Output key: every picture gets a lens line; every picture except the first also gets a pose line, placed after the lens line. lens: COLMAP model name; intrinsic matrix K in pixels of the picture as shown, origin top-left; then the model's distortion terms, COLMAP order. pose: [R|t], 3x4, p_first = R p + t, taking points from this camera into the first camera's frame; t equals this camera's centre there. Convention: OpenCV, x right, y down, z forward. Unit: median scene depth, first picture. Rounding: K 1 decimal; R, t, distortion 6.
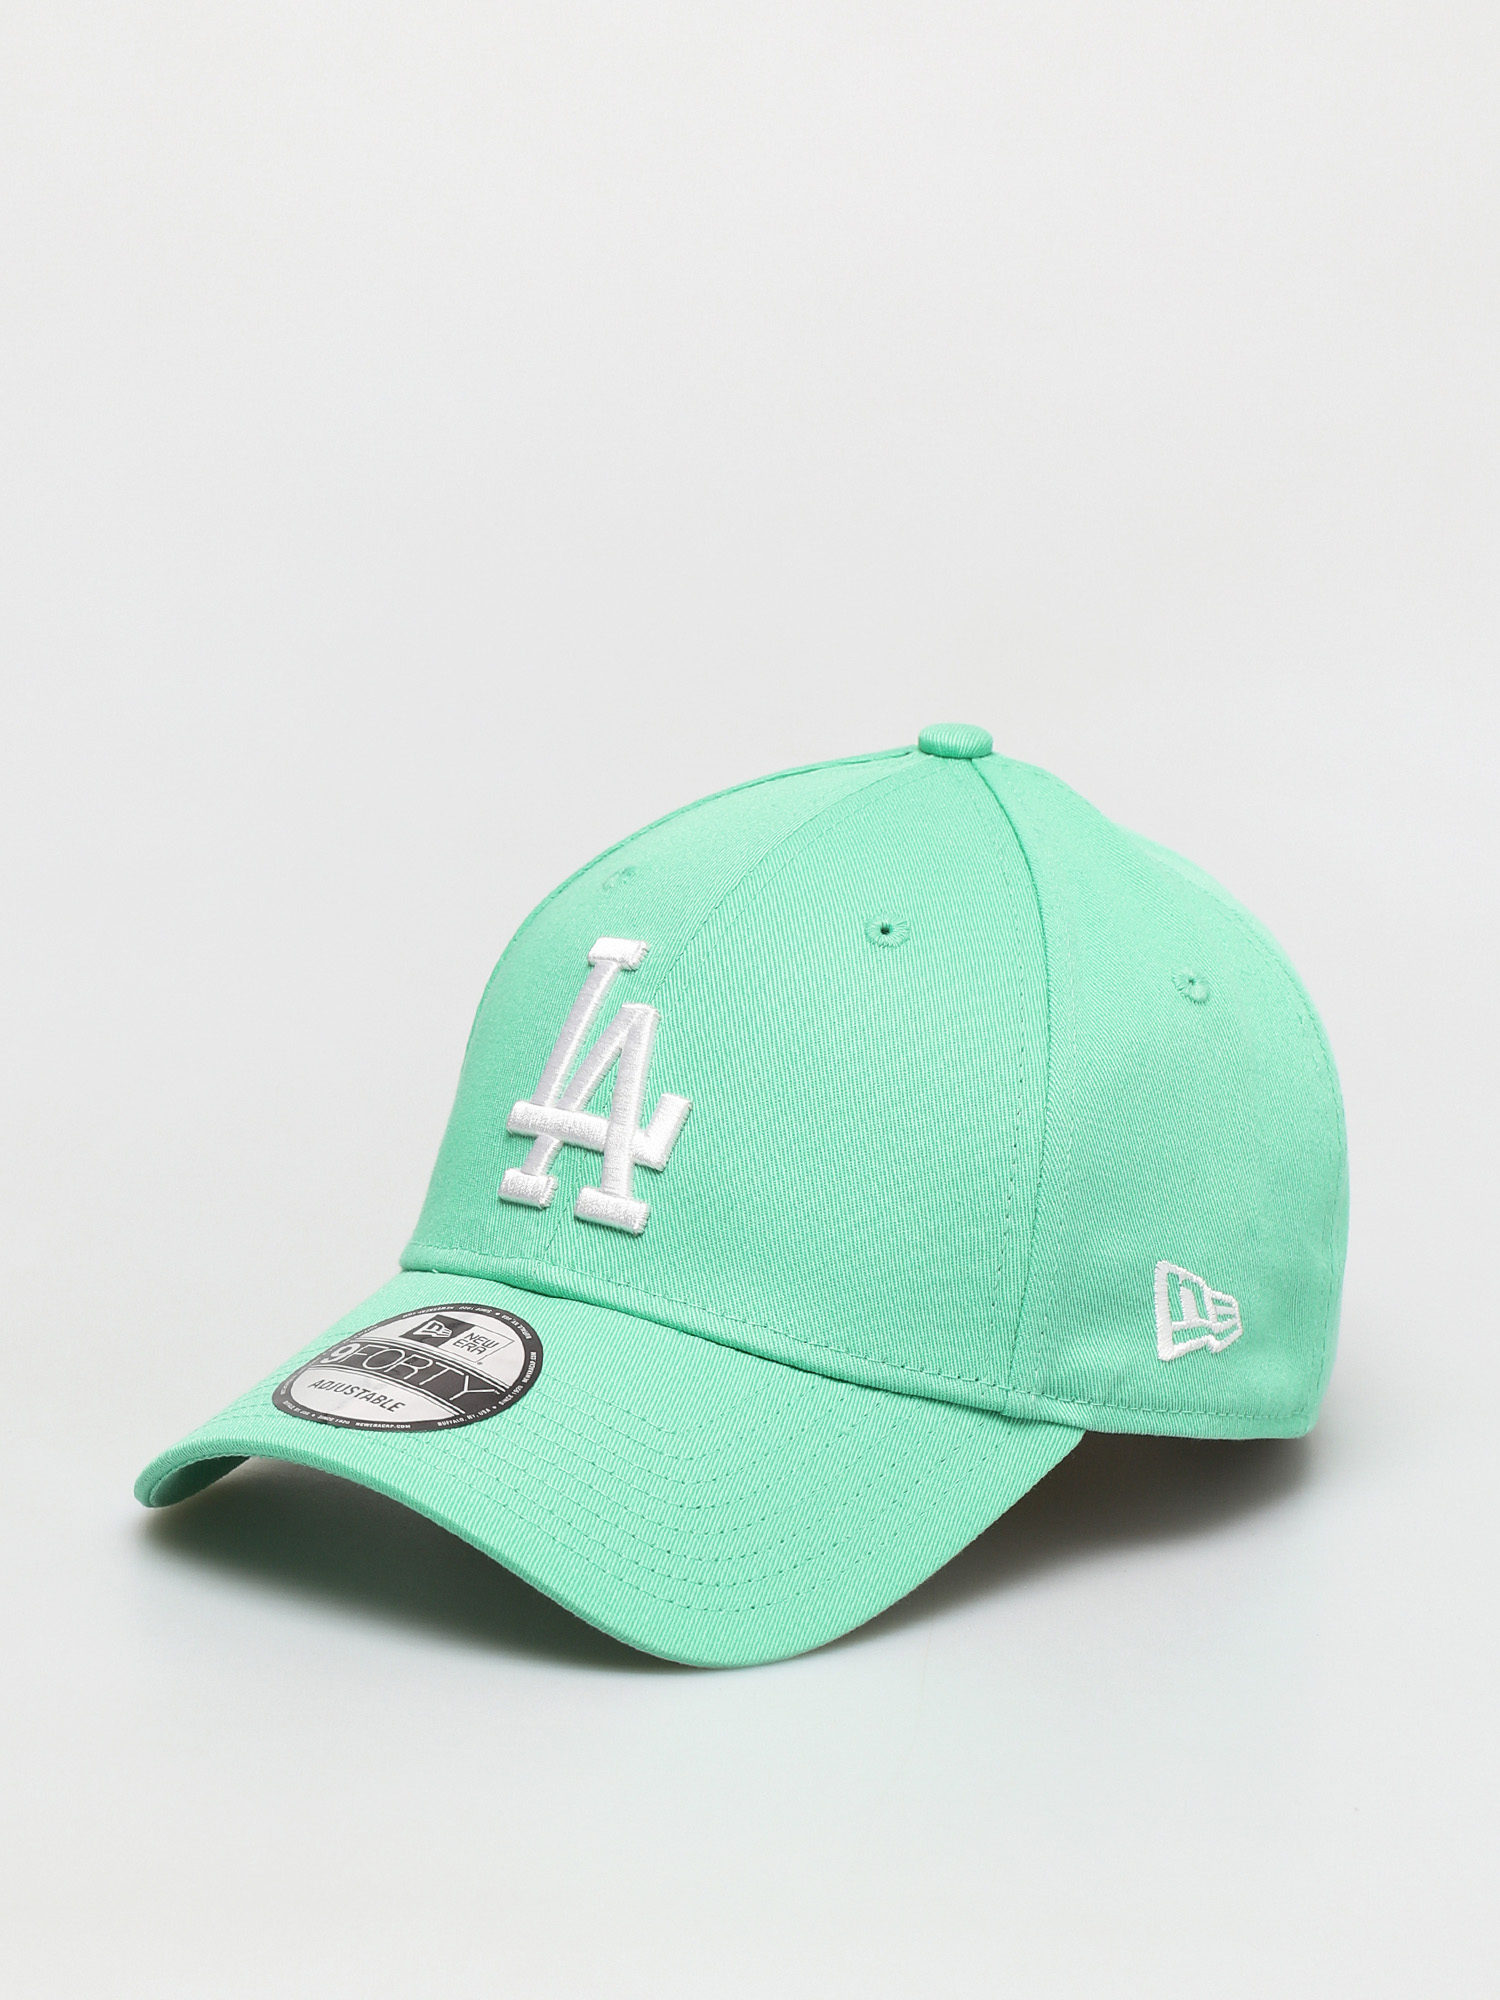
lens RADIAL K [[5547.7, 0, 750.8], [0, 5547.7, 1000.6], [0, 0, 1]] dist [-0.334618, 0.000000]
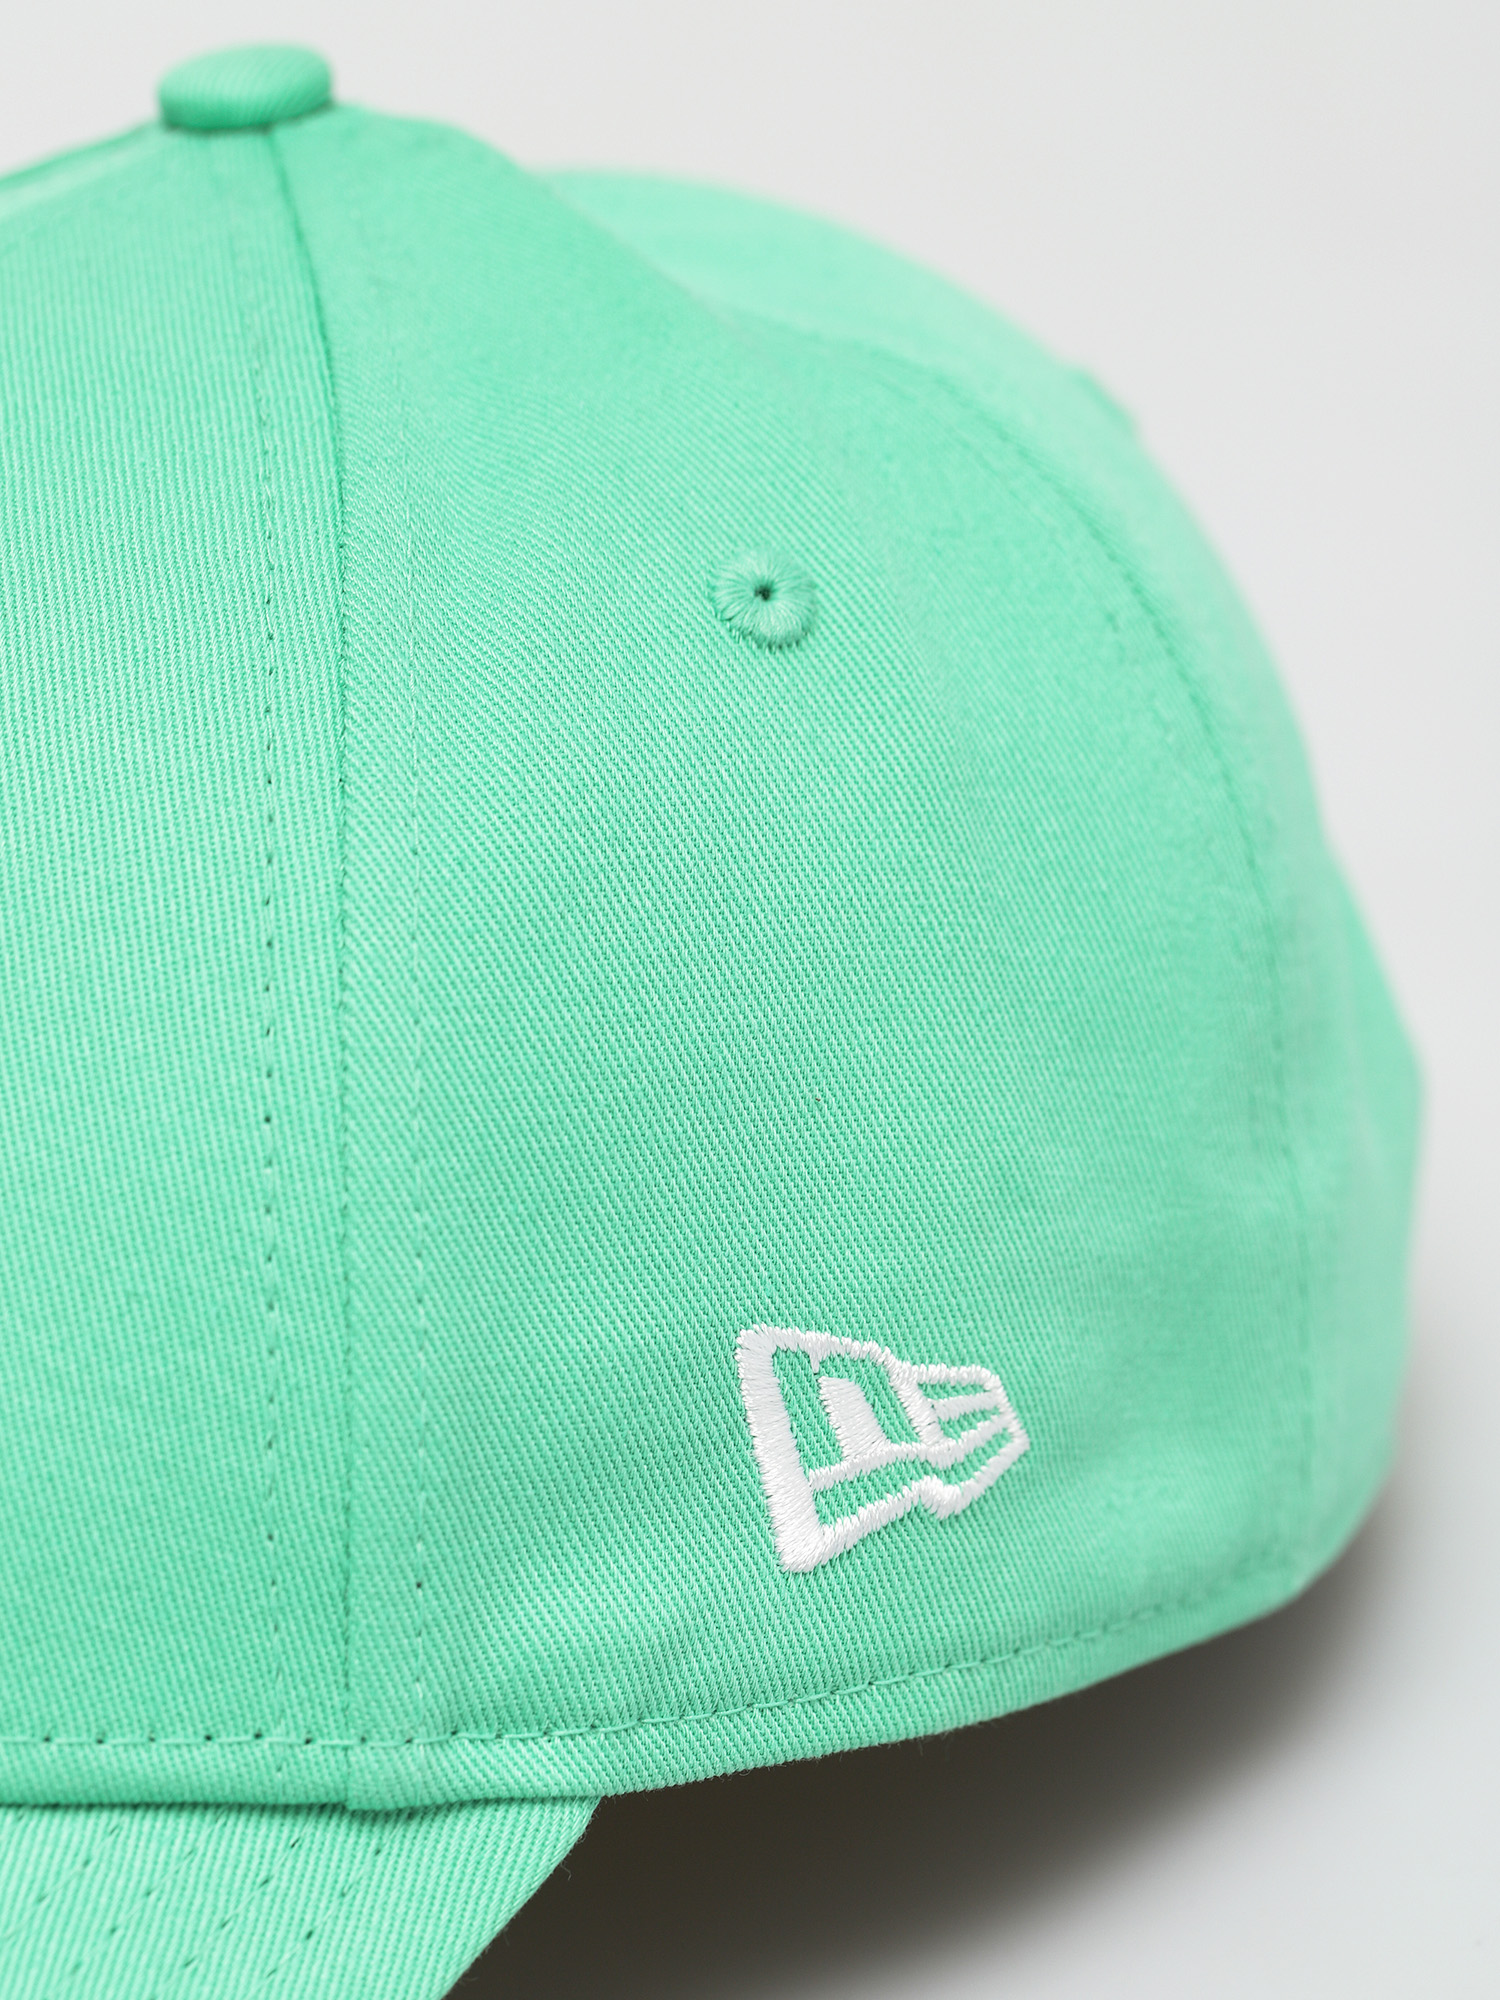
lens RADIAL K [[5547.7, 0, 750.0], [0, 5547.7, 1000.6], [0, 0, 1]] dist [-0.334618, 0.000000]
pose [[0.977474, -0.143640, -0.154634, 0.137180], [0.159280, 0.982752, 0.093960, -0.012103], [0.138470, -0.116473, 0.983494, 0.615975]]
